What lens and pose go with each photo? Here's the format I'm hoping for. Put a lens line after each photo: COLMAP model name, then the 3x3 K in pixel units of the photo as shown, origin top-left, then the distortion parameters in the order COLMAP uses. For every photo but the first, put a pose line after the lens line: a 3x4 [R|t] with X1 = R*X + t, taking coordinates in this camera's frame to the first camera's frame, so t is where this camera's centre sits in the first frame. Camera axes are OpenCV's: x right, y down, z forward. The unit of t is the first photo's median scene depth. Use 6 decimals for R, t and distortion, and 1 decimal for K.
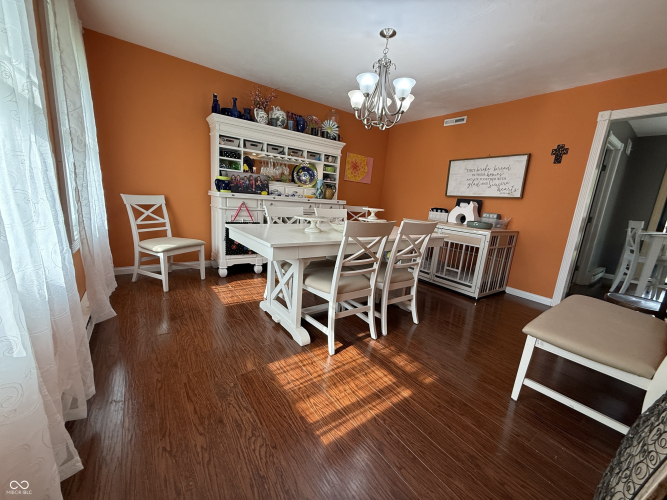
lens RADIAL K [[265.4, 0, 330.9], [0, 265.4, 251.5], [0, 0, 1]] dist [-0.000141, -0.000165]
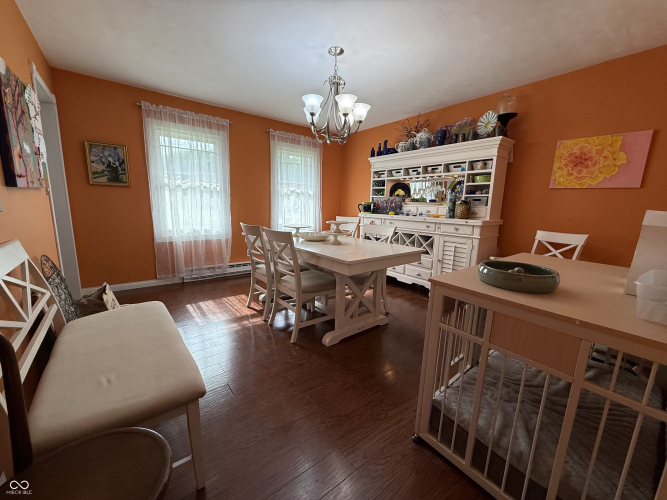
lens RADIAL K [[265.4, 0, 330.8], [0, 265.4, 250.5], [0, 0, 1]] dist [-0.000141, -0.000165]
pose [[0.041535, 0.081437, -0.995813, 0.857192], [-0.244967, 0.967082, 0.068870, -0.083114], [0.968641, 0.241080, 0.060118, 0.727765]]
